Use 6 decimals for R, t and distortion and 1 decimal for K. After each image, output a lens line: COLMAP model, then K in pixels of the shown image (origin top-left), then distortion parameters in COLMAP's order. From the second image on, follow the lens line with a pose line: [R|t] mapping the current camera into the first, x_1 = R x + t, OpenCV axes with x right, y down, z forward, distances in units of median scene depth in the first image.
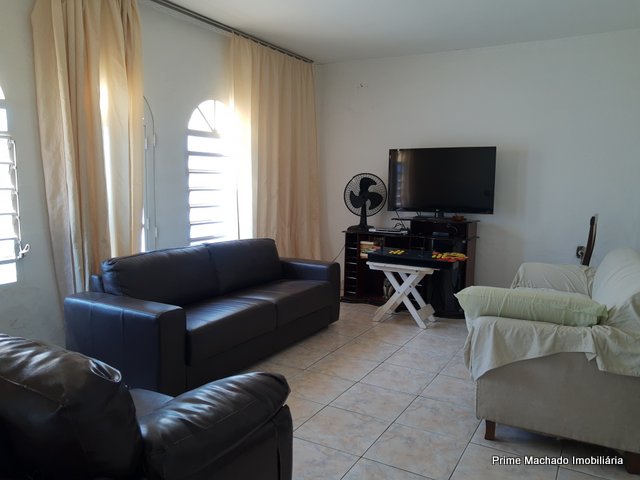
lens RADIAL K [[498.9, 0, 320.9], [0, 498.9, 241.3], [0, 0, 1]] dist [-0.005408, -0.001835]
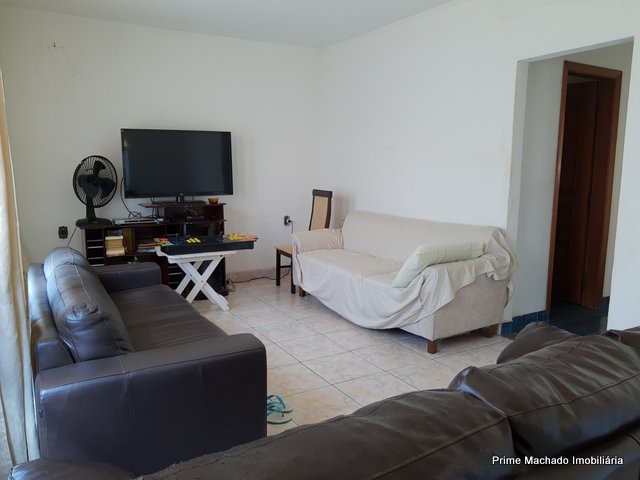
lens RADIAL K [[498.9, 0, 320.9], [0, 498.9, 241.3], [0, 0, 1]] dist [-0.005408, -0.001835]
pose [[0.503457, -0.141518, 0.852352, -0.687670], [0.103145, 0.989285, 0.103329, -0.063361], [-0.857842, 0.035894, 0.512659, 0.385565]]
